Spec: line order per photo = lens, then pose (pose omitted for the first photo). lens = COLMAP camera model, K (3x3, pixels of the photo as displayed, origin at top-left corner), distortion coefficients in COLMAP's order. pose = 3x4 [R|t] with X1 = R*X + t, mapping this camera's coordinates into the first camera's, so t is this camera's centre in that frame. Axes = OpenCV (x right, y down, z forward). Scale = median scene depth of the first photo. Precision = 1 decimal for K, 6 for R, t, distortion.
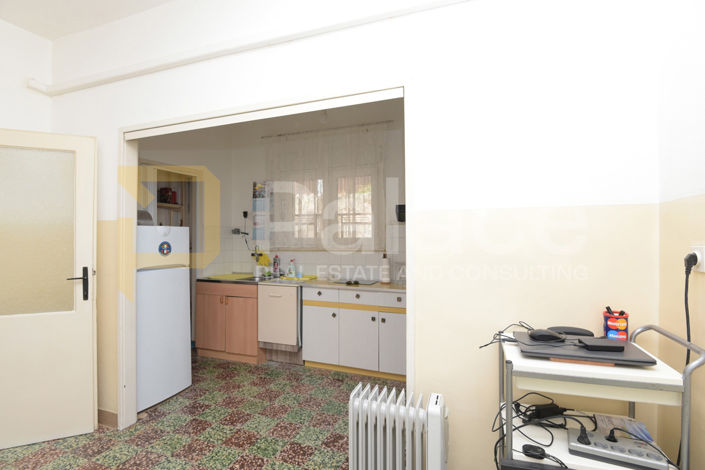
lens RADIAL K [[344.8, 0, 348.1], [0, 344.8, 235.8], [0, 0, 1]] dist [-0.005224, -0.000068]
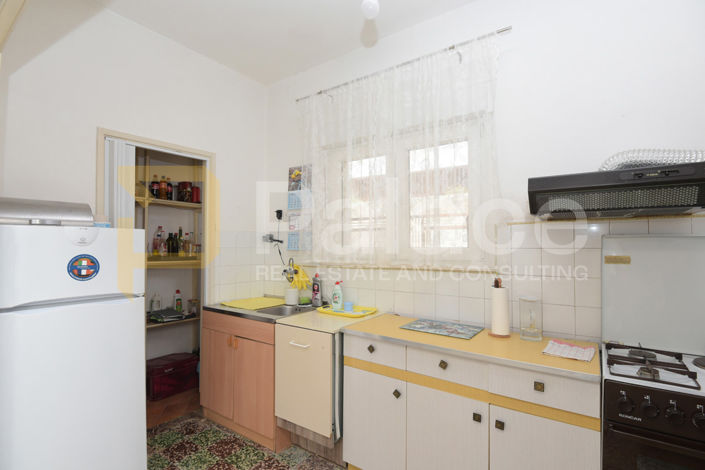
lens RADIAL K [[335.0, 0, 348.6], [0, 335.0, 238.0], [0, 0, 1]] dist [-0.010443, -0.004377]
pose [[0.969579, -0.003886, -0.244746, 0.012729], [-0.001009, 0.999802, -0.019873, 0.000511], [0.244775, 0.019515, 0.969384, 0.451771]]
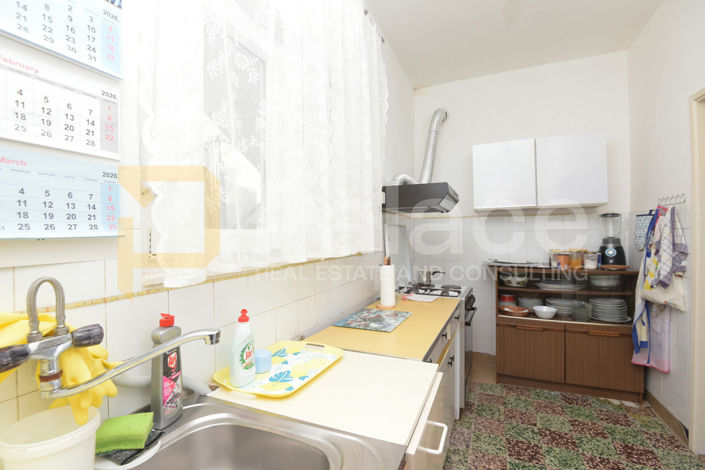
lens RADIAL K [[335.0, 0, 344.5], [0, 335.0, 234.6], [0, 0, 1]] dist [-0.010443, -0.004377]
pose [[0.047031, -0.003513, 0.998887, -0.470679], [0.004807, 0.999983, 0.003291, 0.009860], [-0.998882, 0.004647, 0.047047, 1.040931]]
